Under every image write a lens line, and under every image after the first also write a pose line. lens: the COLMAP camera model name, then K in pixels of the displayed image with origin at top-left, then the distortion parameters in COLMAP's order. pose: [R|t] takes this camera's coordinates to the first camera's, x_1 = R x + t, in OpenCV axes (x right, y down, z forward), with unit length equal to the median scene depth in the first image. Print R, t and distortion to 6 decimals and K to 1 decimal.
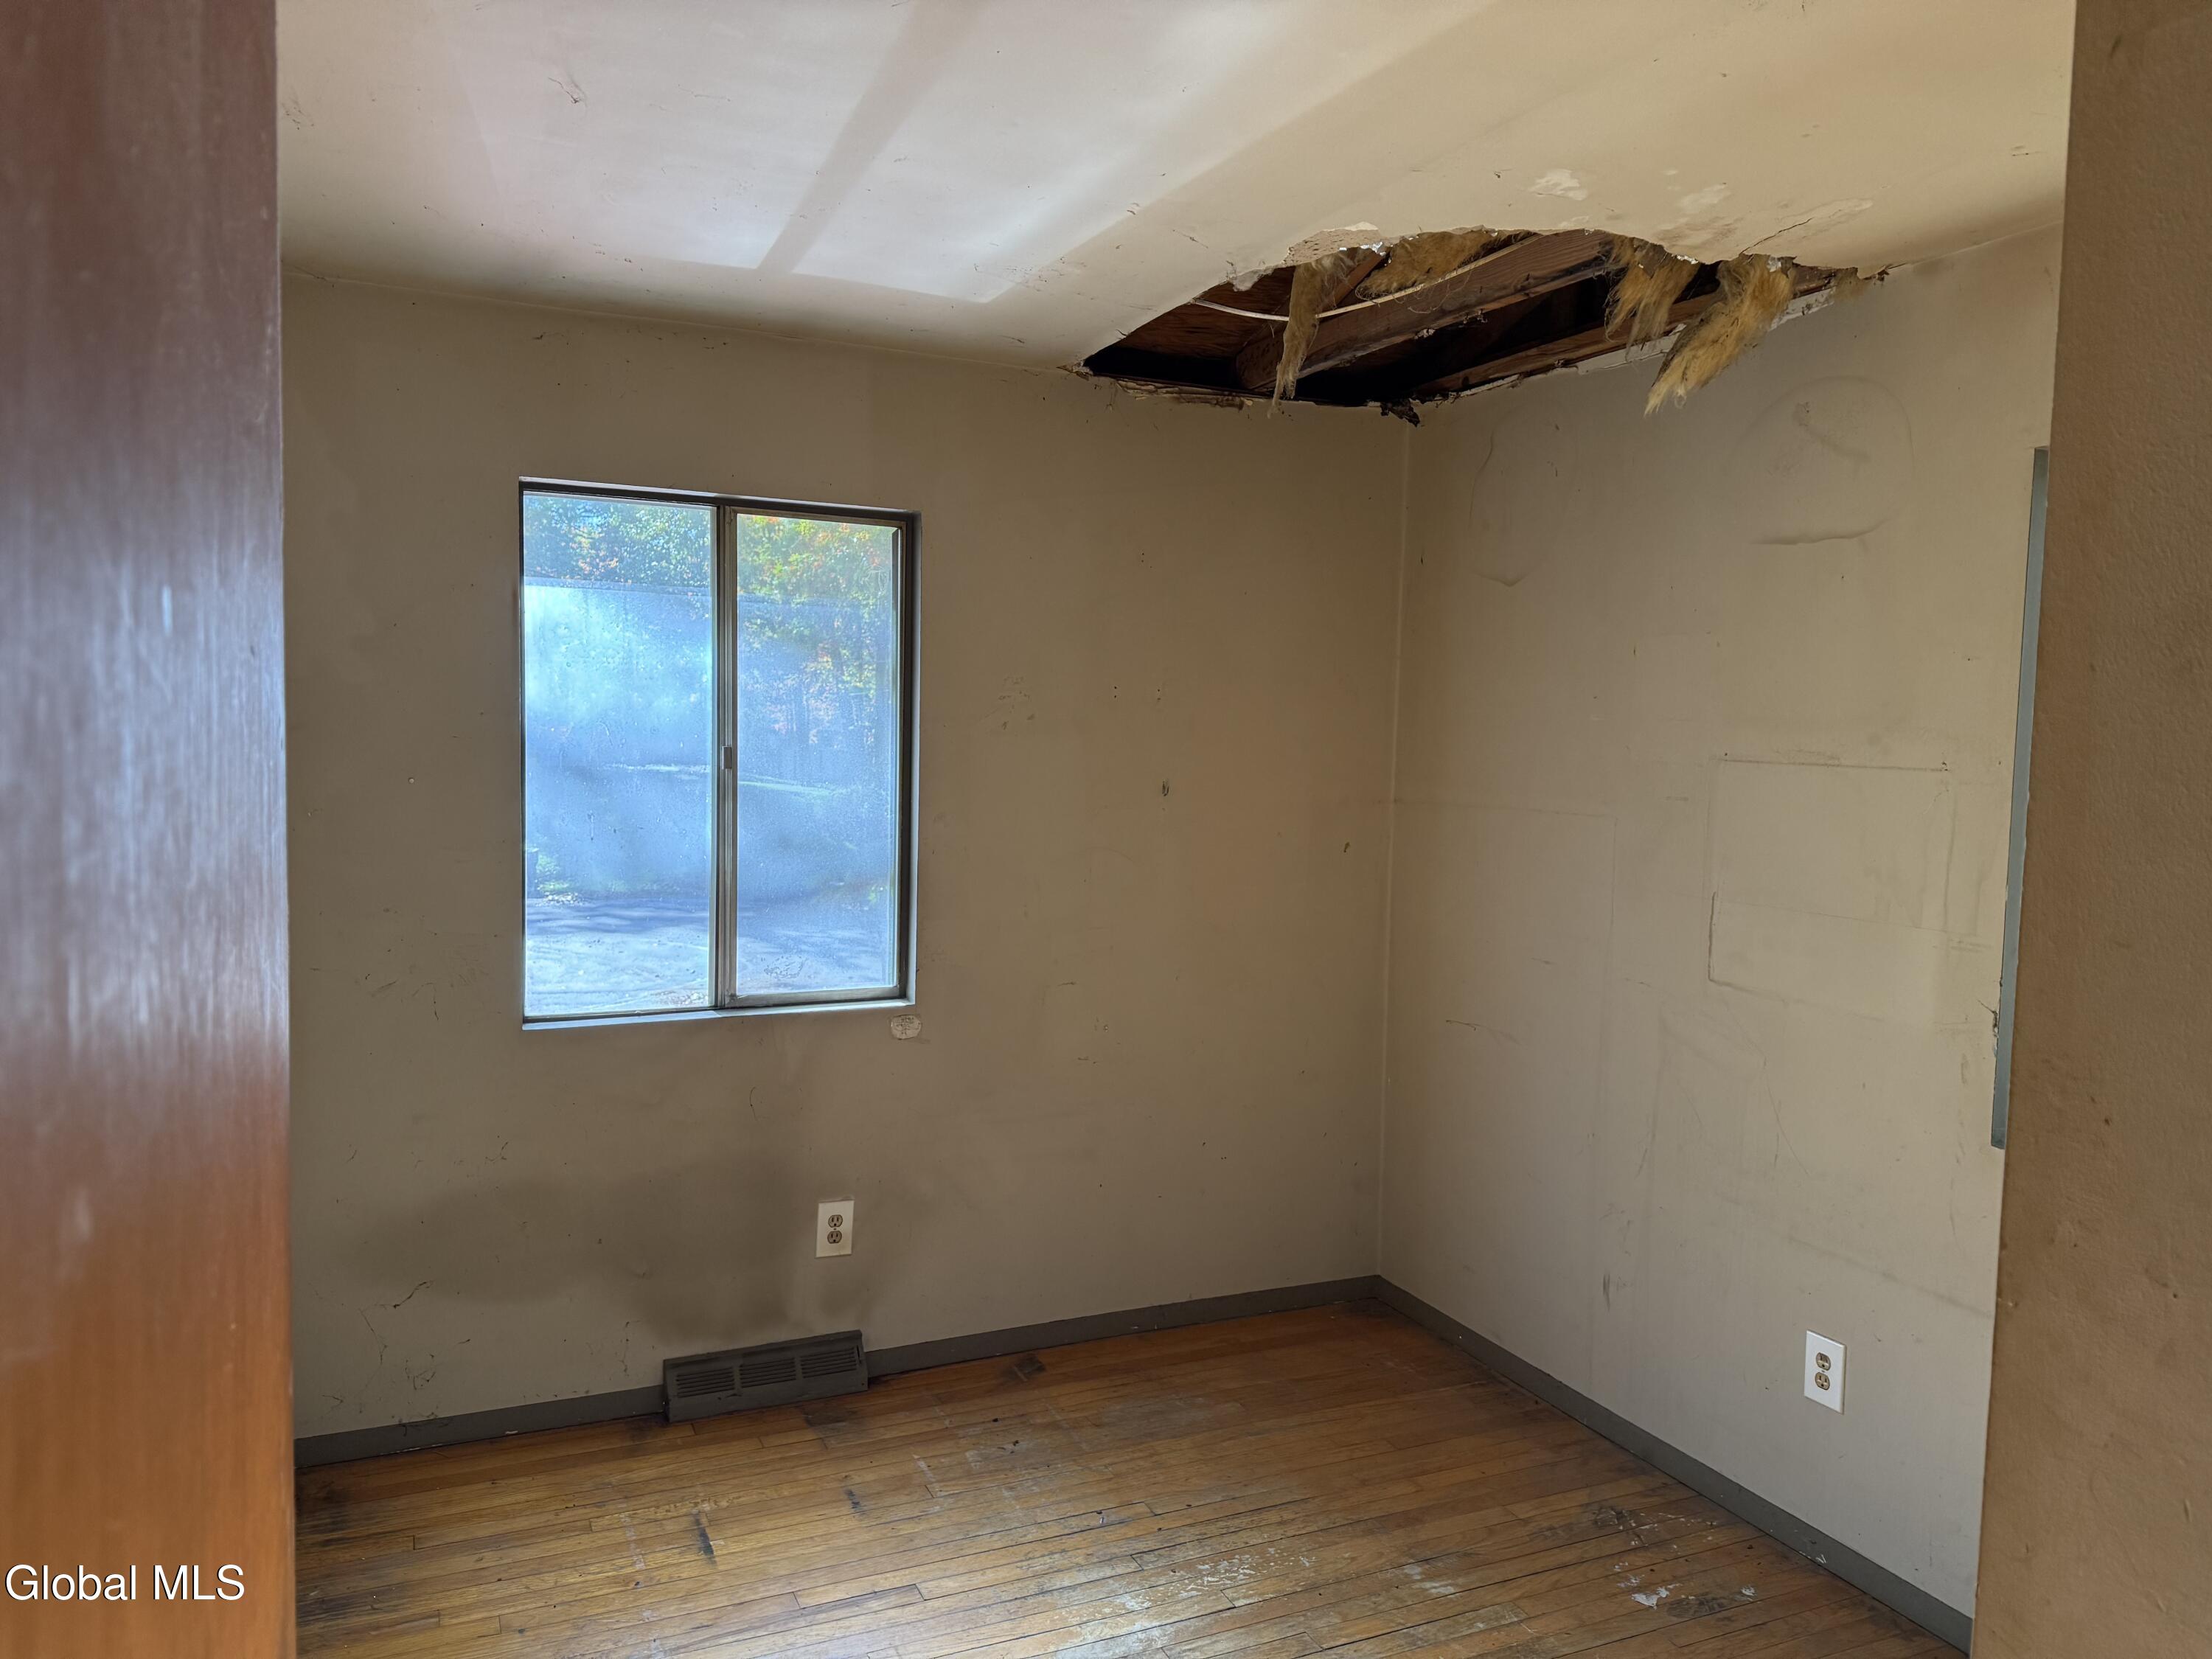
lens RADIAL K [[1540.2, 0, 1113.4], [0, 1540.2, 851.6], [0, 0, 1]] dist [0.010338, -0.022968]
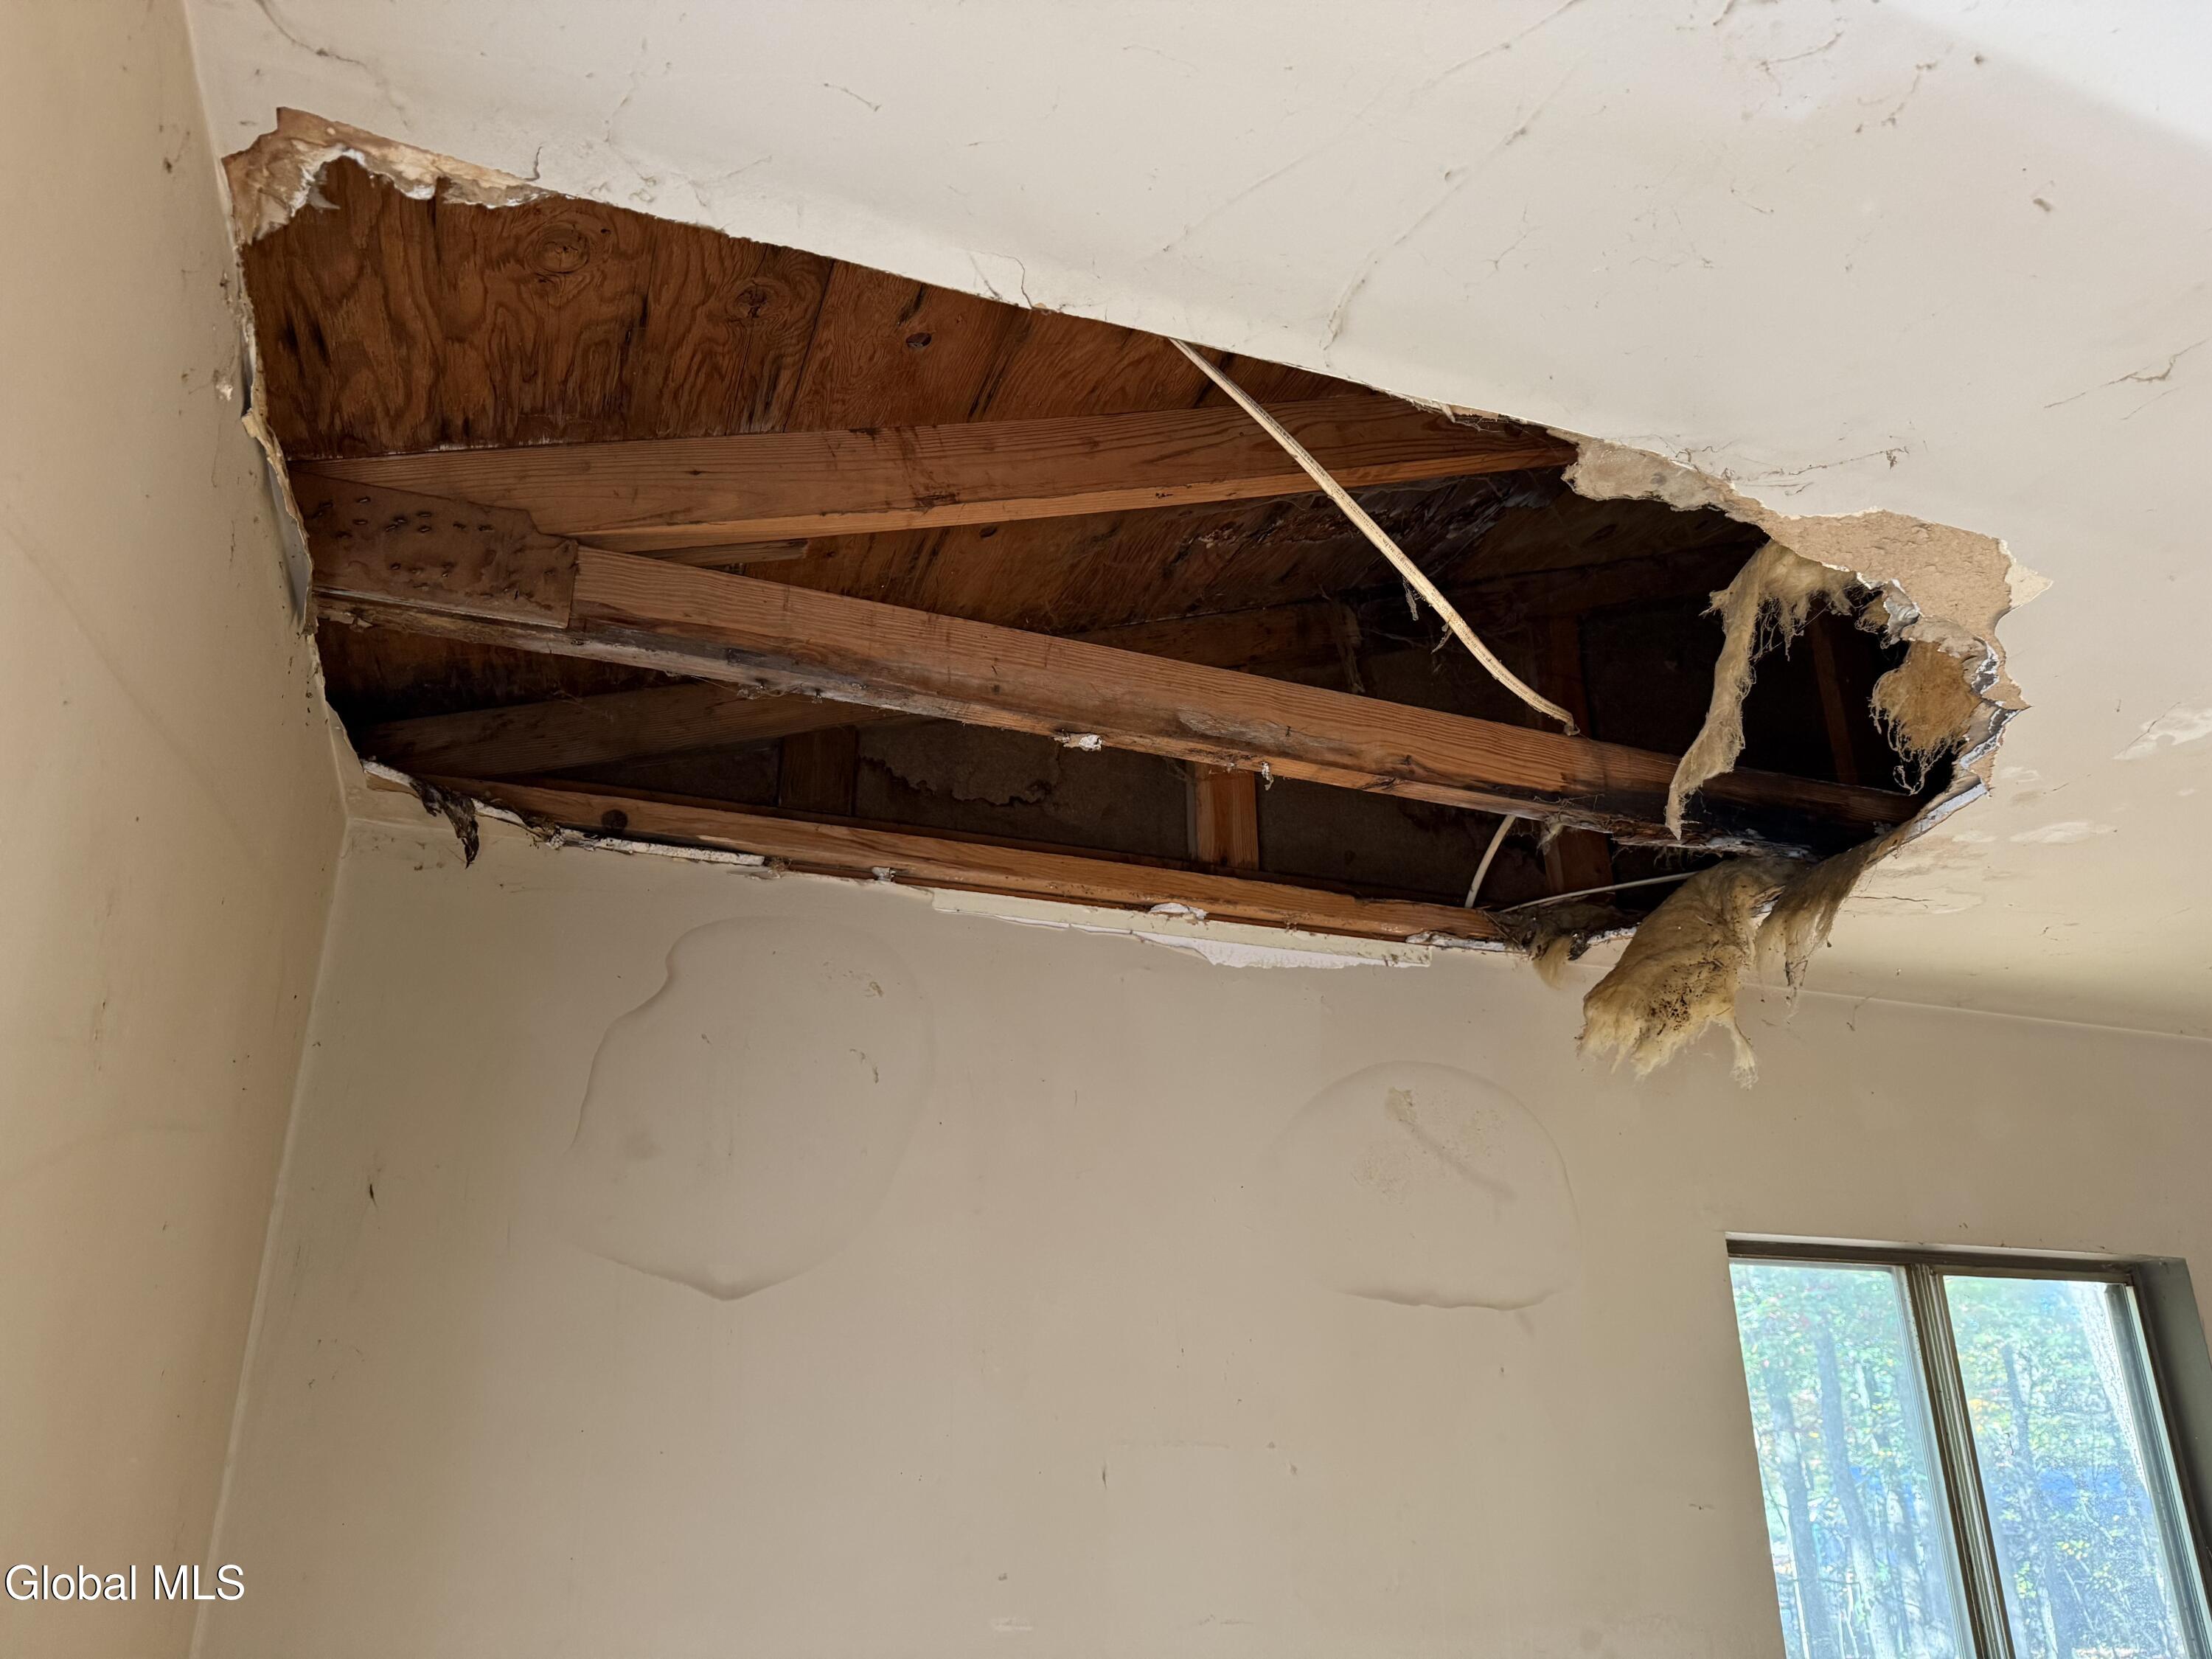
lens RADIAL K [[1540.2, 0, 1106.5], [0, 1540.2, 841.6], [0, 0, 1]] dist [0.010338, -0.022968]
pose [[0.096862, 0.351197, 0.931278, -0.199057], [0.080830, 0.929811, -0.359051, -0.136527], [-0.992010, 0.110054, 0.061676, 0.915317]]
